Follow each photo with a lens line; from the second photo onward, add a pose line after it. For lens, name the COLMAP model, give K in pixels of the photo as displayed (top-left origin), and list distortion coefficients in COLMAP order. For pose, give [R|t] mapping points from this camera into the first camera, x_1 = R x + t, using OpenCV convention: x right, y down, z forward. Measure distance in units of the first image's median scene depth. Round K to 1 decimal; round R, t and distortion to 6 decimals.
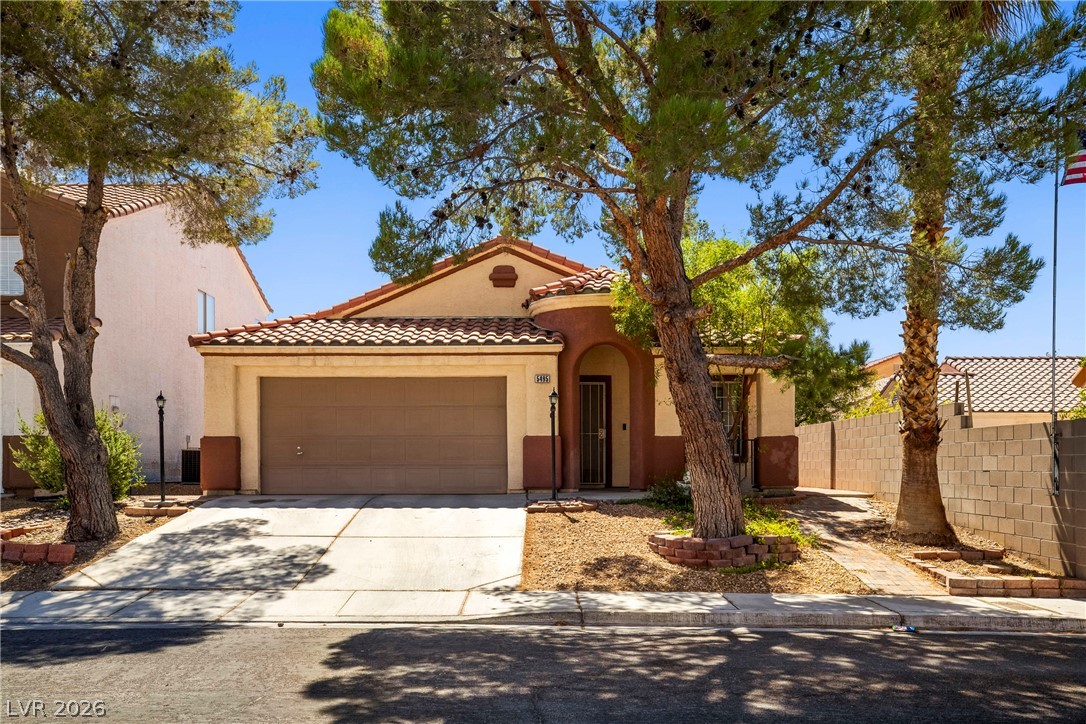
lens RADIAL K [[844.8, 0, 540.0], [0, 844.8, 401.5], [0, 0, 1]] dist [0.028304, 0.001315]
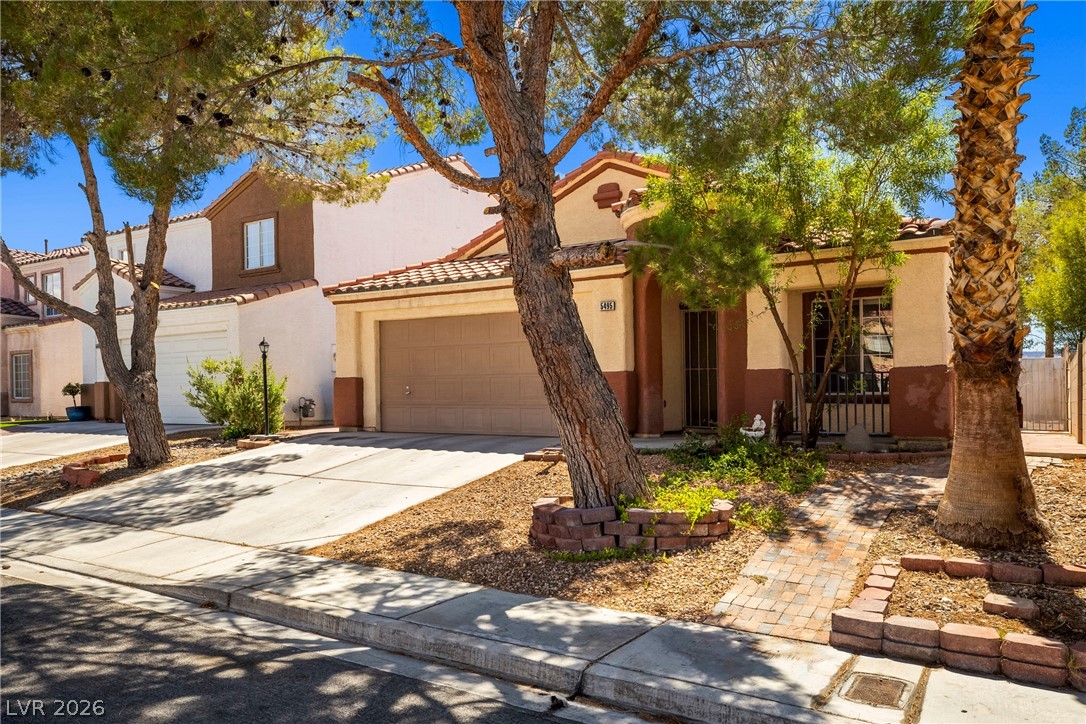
lens RADIAL K [[763.9, 0, 572.9], [0, 763.9, 363.4], [0, 0, 1]] dist [0.005740, 0.007625]
pose [[0.851995, -0.023538, -0.523021, 0.545256], [0.033711, 0.999382, 0.009939, 0.032824], [0.522464, -0.026100, 0.852262, 0.450674]]
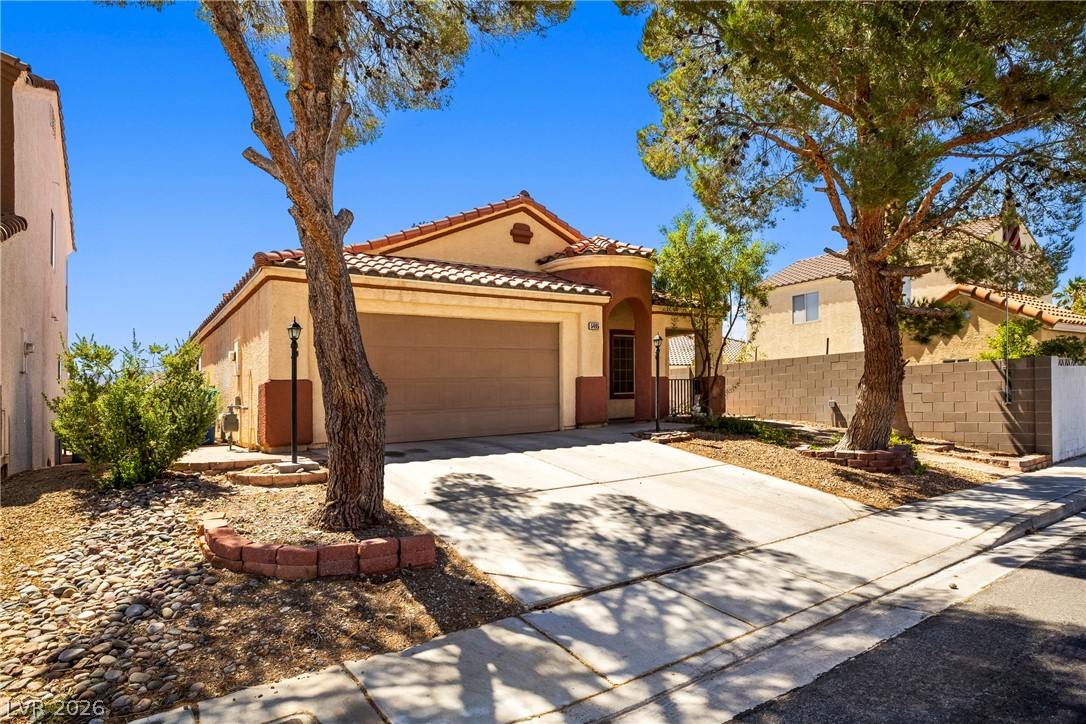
lens RADIAL K [[586.7, 0, 543.0], [0, 586.7, 362.0], [0, 0, 1]] dist [-0.003851, -0.000008]
pose [[0.813040, 0.007535, 0.582160, -0.725858], [-0.004298, 0.999967, -0.006941, 0.038283], [-0.582193, 0.003142, 0.813045, 0.574696]]
